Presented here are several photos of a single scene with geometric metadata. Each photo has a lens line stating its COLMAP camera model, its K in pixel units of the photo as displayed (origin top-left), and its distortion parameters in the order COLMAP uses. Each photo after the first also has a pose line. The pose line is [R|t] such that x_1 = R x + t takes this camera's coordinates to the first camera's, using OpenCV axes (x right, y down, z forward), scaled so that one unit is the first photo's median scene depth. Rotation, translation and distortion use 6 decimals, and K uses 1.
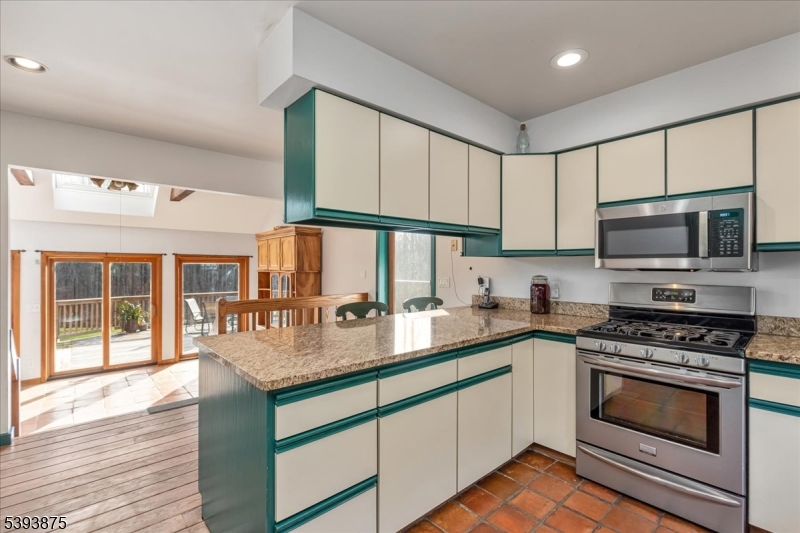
lens RADIAL K [[366.0, 0, 401.2], [0, 366.0, 266.8], [0, 0, 1]] dist [0.003305, -0.001808]
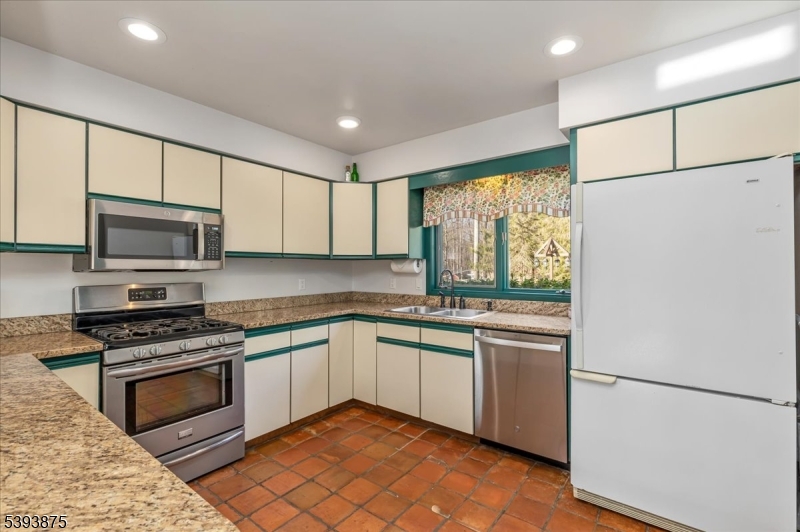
lens RADIAL K [[366.0, 0, 396.2], [0, 366.0, 266.9], [0, 0, 1]] dist [0.003305, -0.001808]
pose [[-0.183440, 0.002273, 0.983028, -0.456831], [0.000330, 0.999997, -0.002251, 0.000553], [-0.983031, -0.000088, -0.183440, 0.500076]]
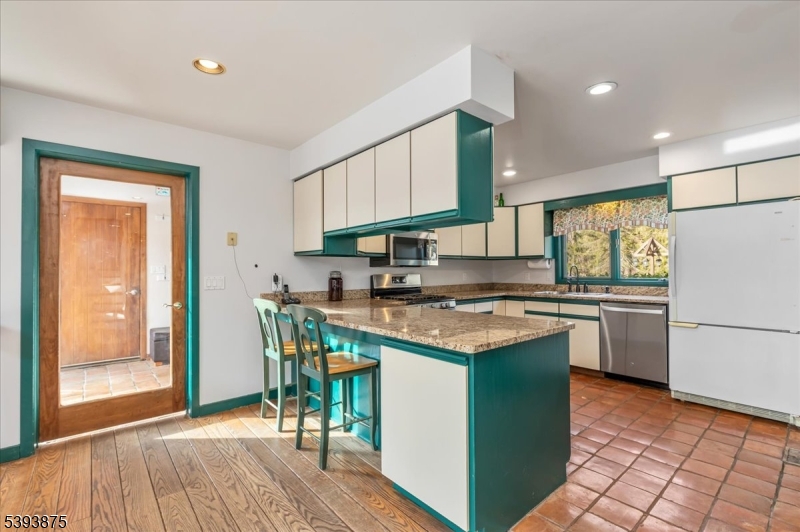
lens RADIAL K [[366.0, 0, 398.6], [0, 366.0, 266.6], [0, 0, 1]] dist [0.003305, -0.001808]
pose [[0.018117, 0.010322, 0.999783, -1.187219], [0.005866, 0.999928, -0.010429, 0.029392], [-0.999819, 0.006053, 0.018055, 1.002723]]
